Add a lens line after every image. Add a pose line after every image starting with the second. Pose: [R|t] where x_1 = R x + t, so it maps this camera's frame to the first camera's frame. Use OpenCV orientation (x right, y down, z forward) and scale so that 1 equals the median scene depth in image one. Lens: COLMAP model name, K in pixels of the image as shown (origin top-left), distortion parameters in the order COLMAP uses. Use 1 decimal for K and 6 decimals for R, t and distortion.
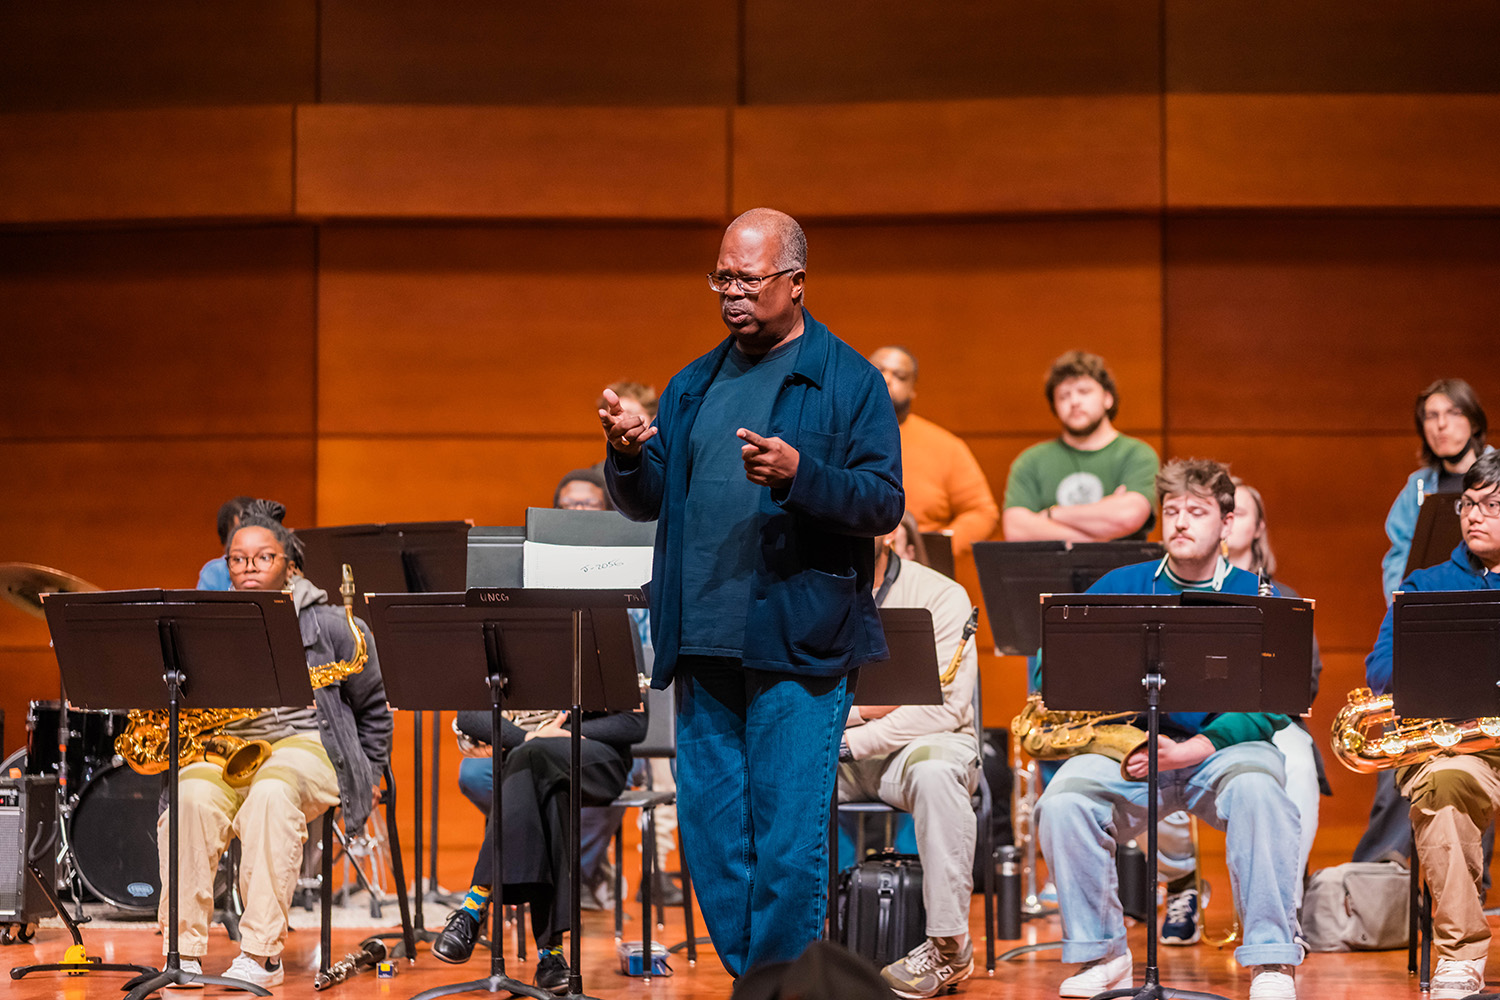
lens RADIAL K [[4471.6, 0, 750.0], [0, 4471.6, 500.0], [0, 0, 1]] dist [0.019308, -9.988900]
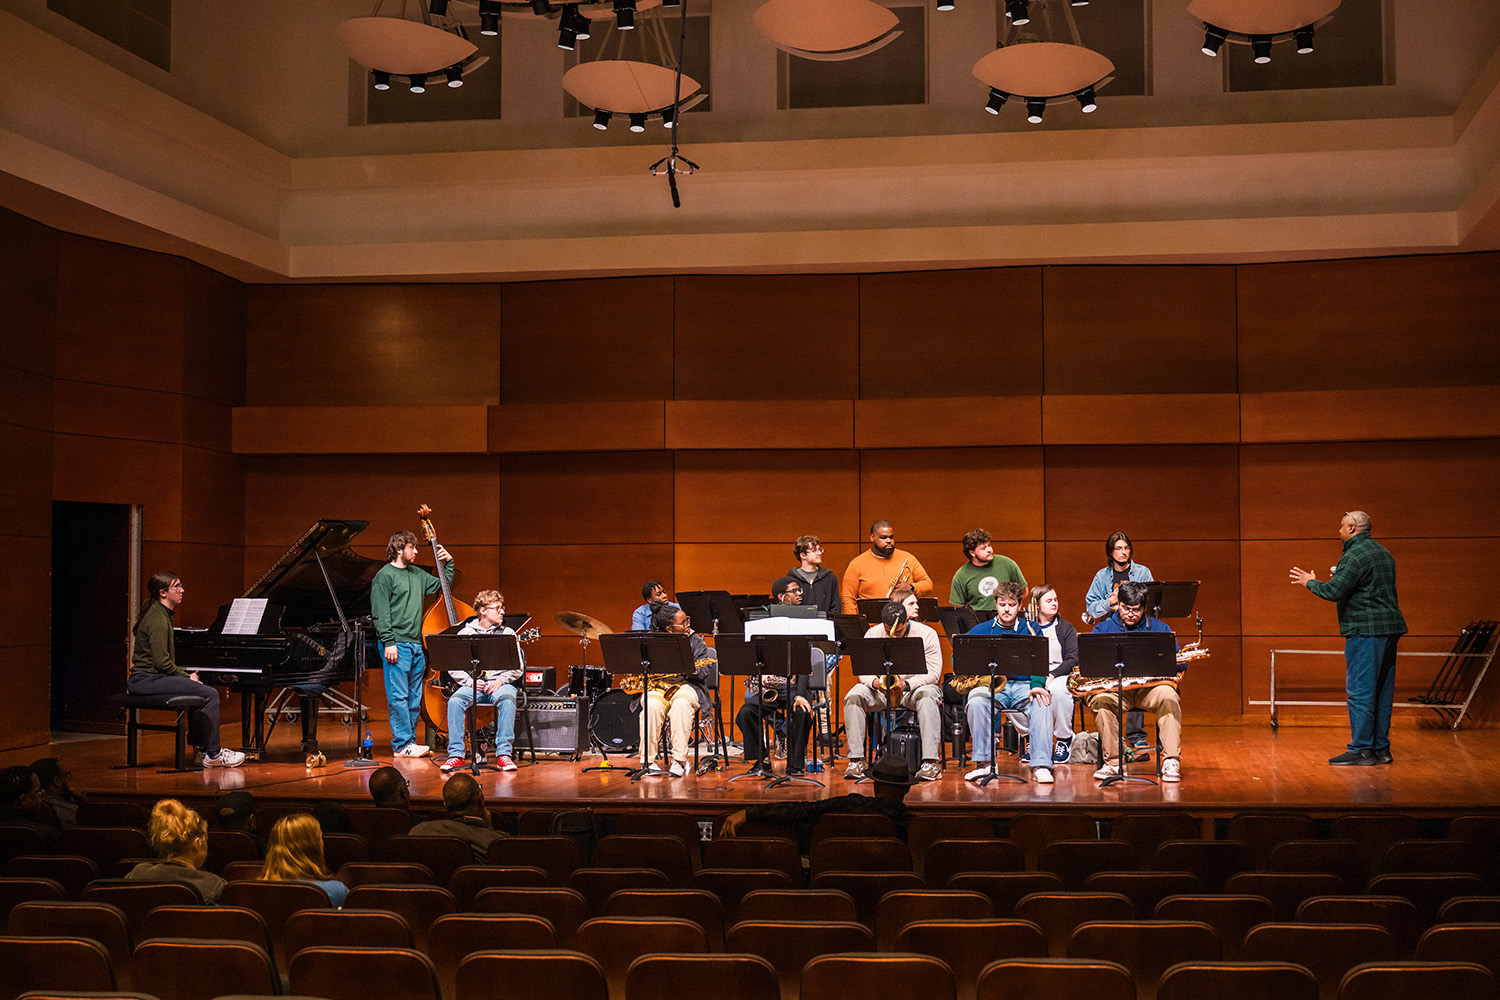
lens RADIAL K [[1967.8, 0, 750.0], [0, 1967.8, 500.0], [0, 0, 1]] dist [0.002740, 0.002191]
pose [[0.998342, -0.003407, -0.057463, 0.004863], [0.001348, 0.999357, -0.035820, -0.011001], [0.057548, 0.035683, 0.997705, -0.144722]]
